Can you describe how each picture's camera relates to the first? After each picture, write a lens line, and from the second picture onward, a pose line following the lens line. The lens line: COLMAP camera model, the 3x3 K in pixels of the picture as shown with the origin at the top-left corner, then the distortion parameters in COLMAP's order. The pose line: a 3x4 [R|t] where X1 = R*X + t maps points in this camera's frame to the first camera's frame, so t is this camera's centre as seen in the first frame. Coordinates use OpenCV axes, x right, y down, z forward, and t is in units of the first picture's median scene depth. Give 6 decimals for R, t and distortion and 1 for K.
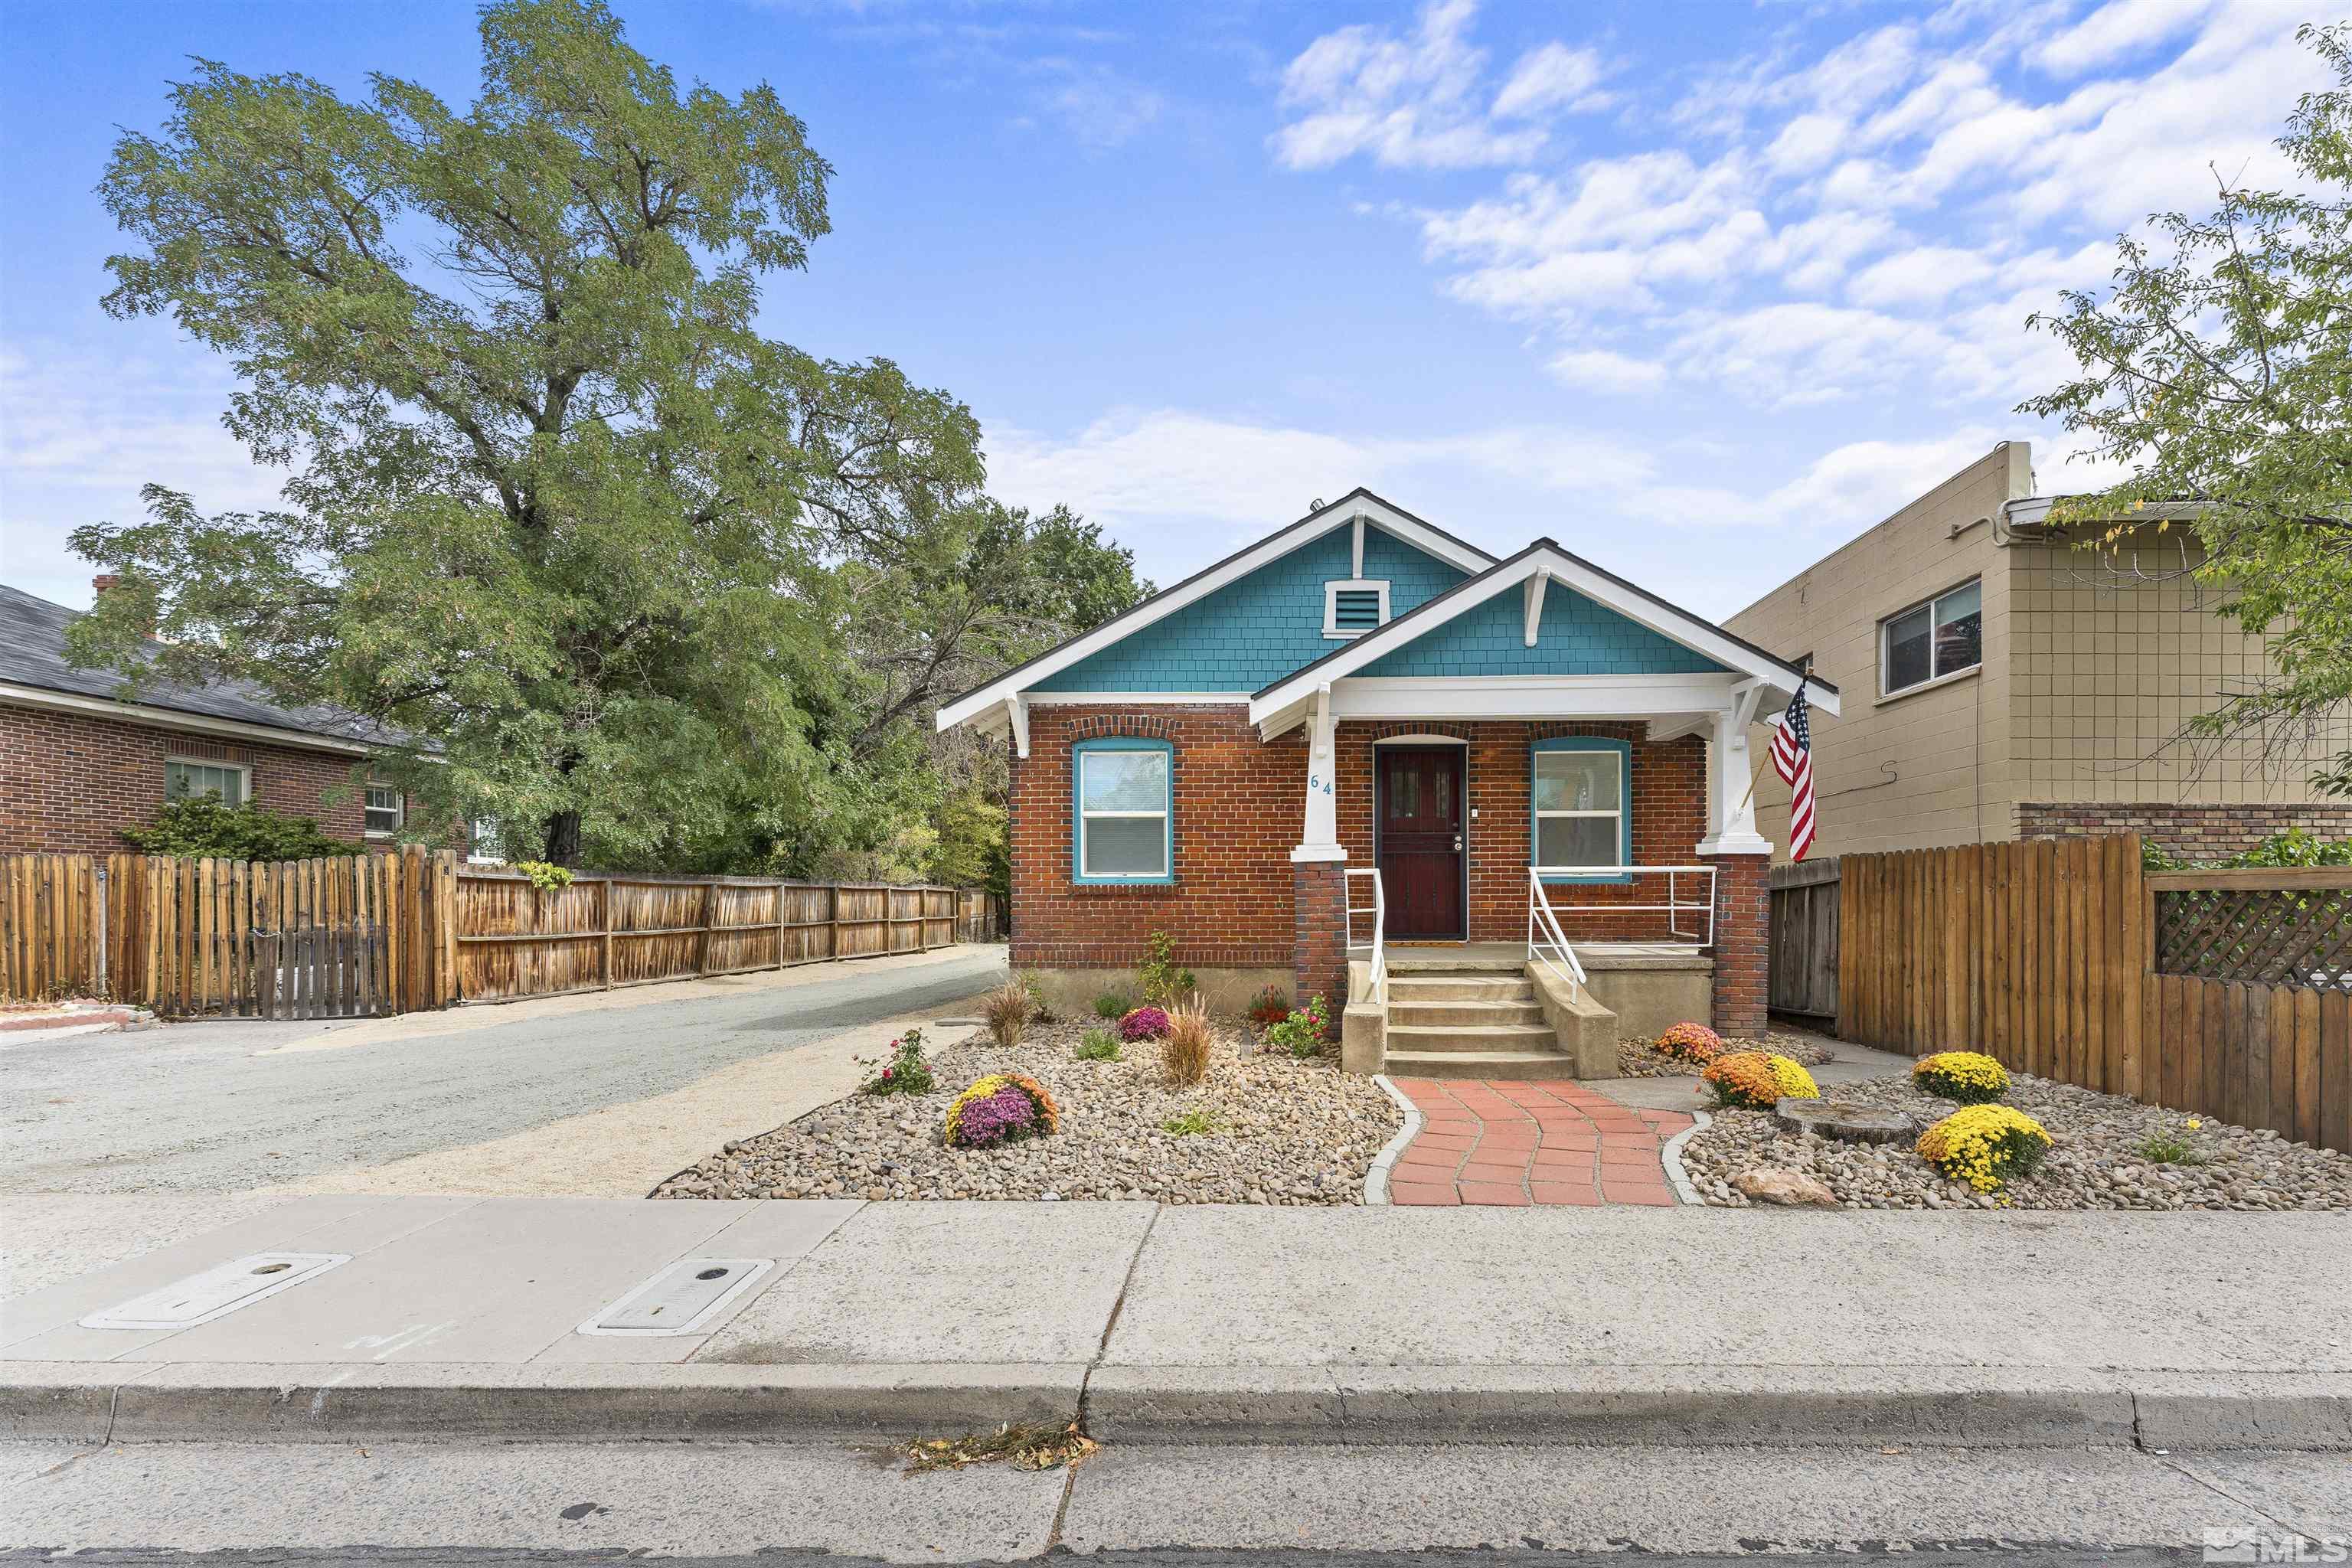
lens RADIAL K [[969.0, 0, 1217.7], [0, 969.0, 897.7], [0, 0, 1]] dist [0.000254, 0.000061]
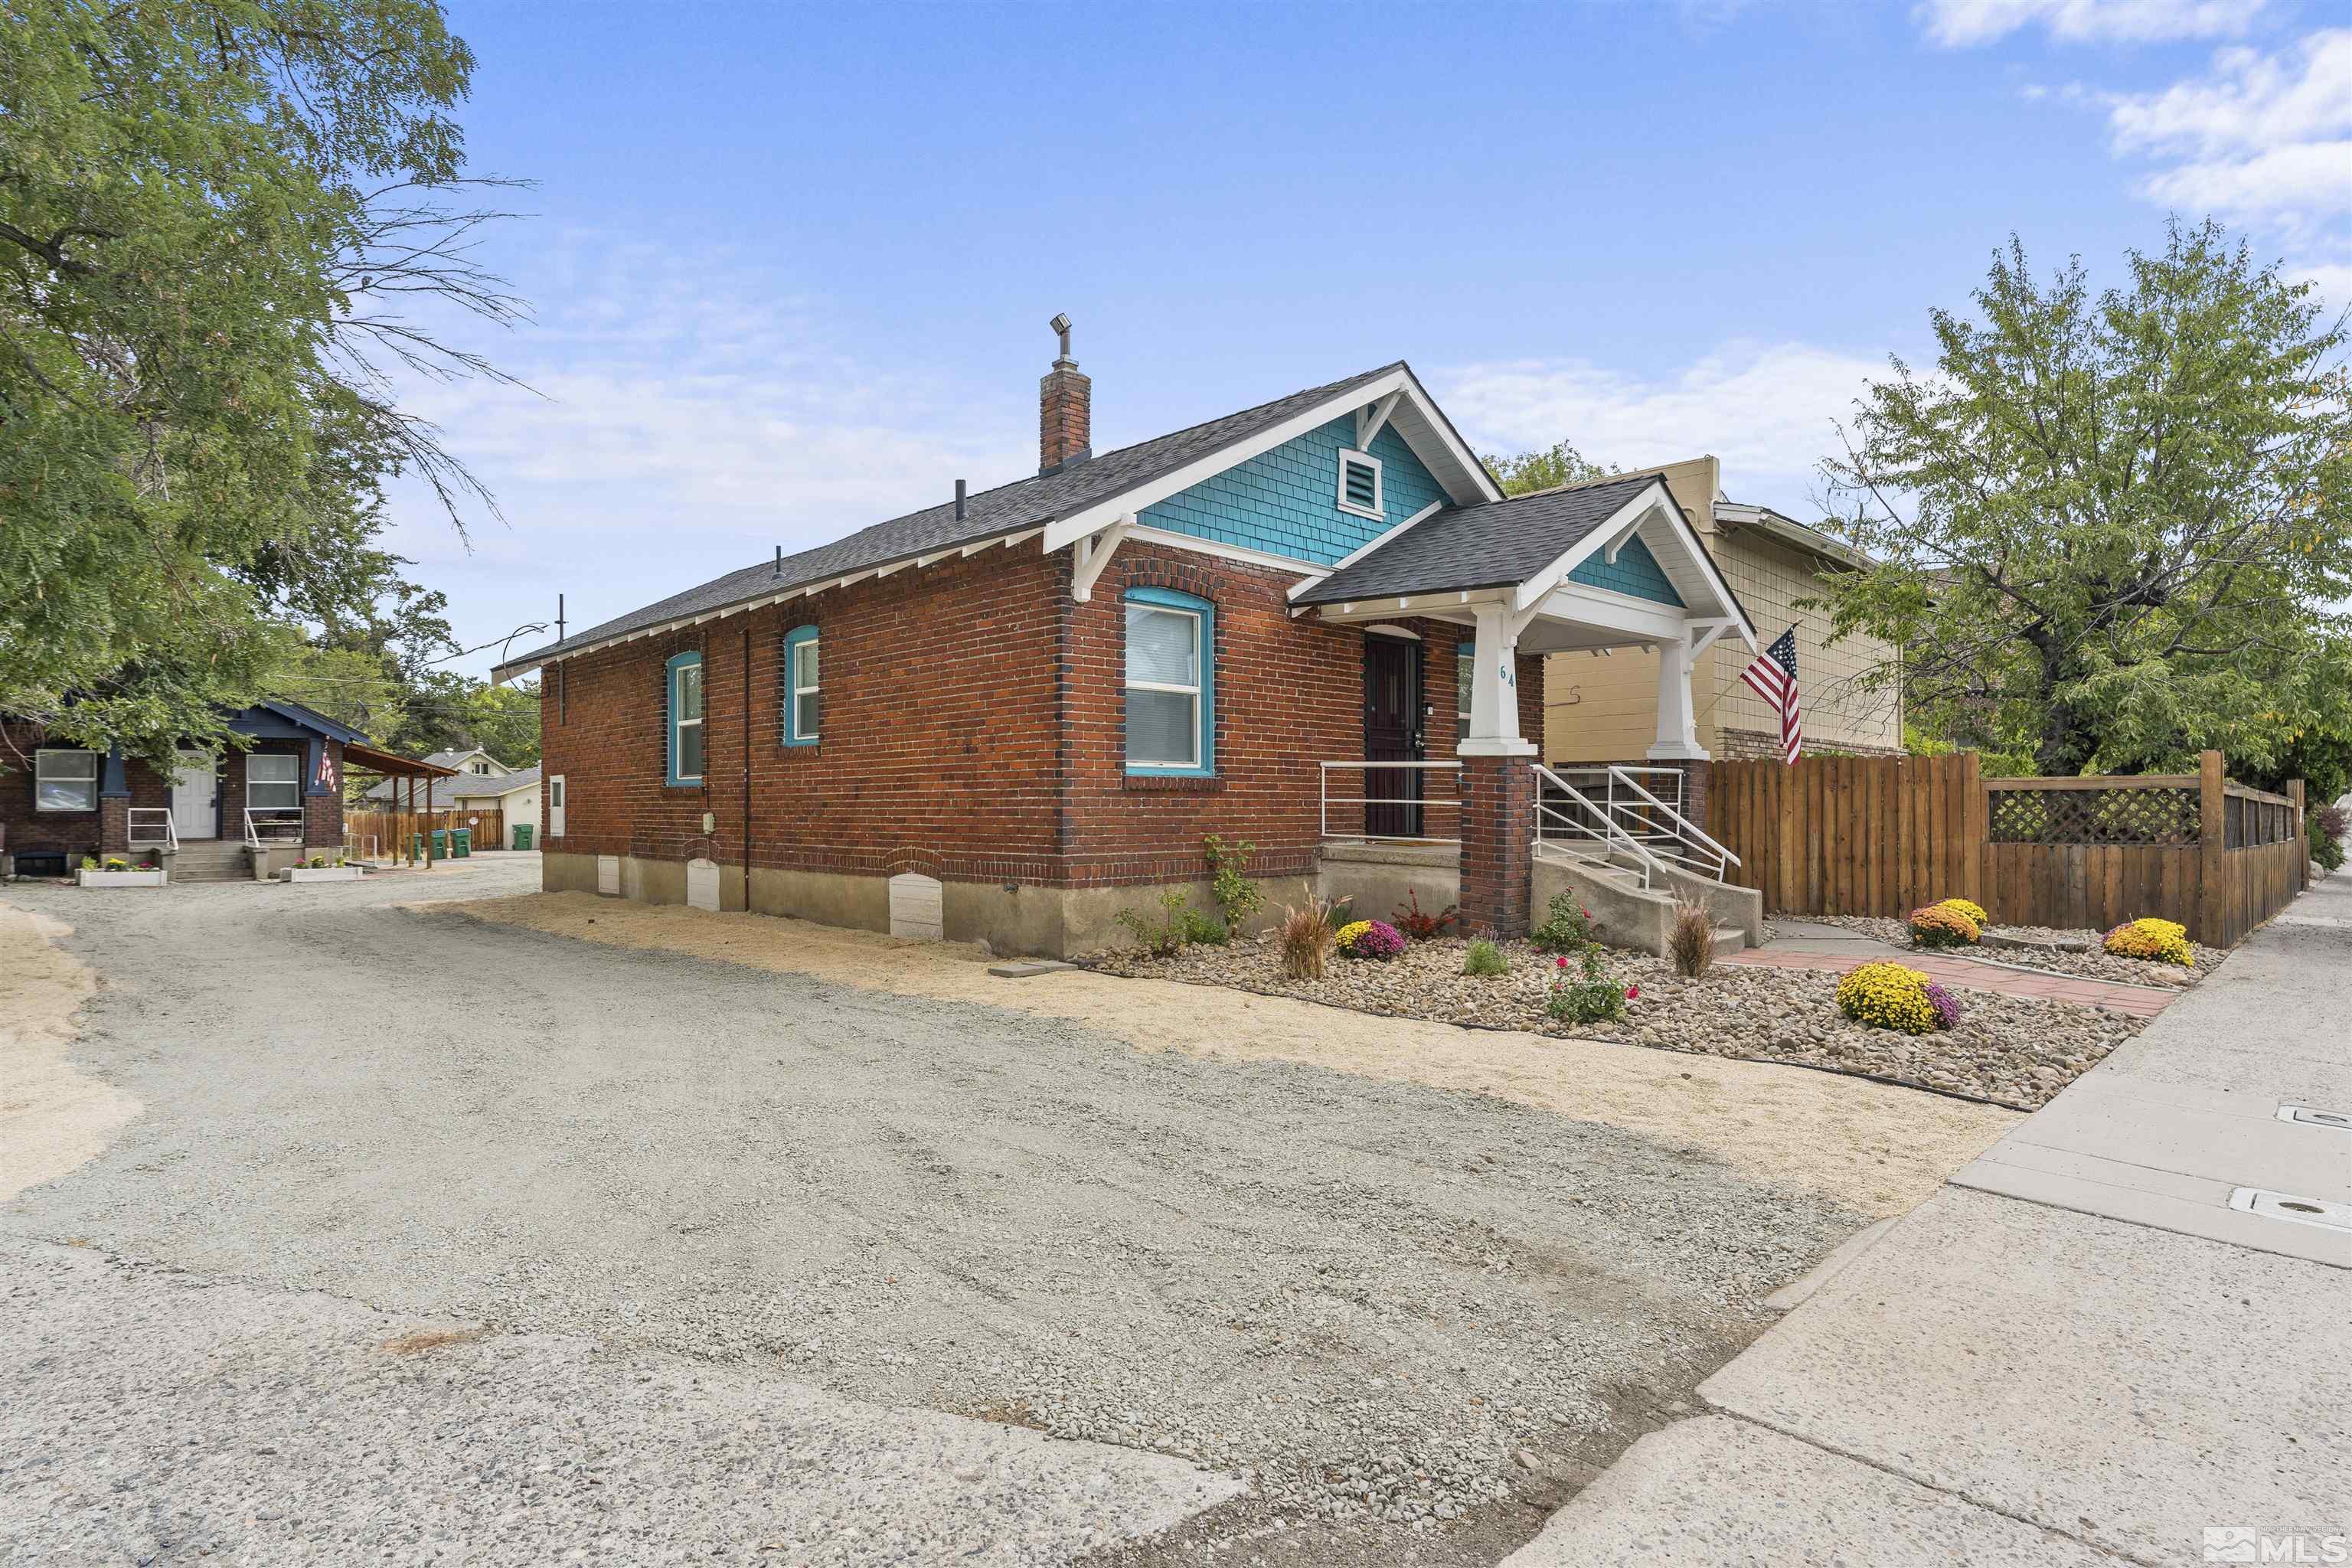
lens RADIAL K [[1200.0, 0, 1183.3], [0, 1200.0, 789.3], [0, 0, 1]] dist [0.005492, 0.001152]
pose [[0.713755, 0.010096, 0.700323, -1.039887], [0.000952, 0.999881, -0.015385, 0.015786], [-0.700395, 0.011648, 0.713661, 0.402987]]
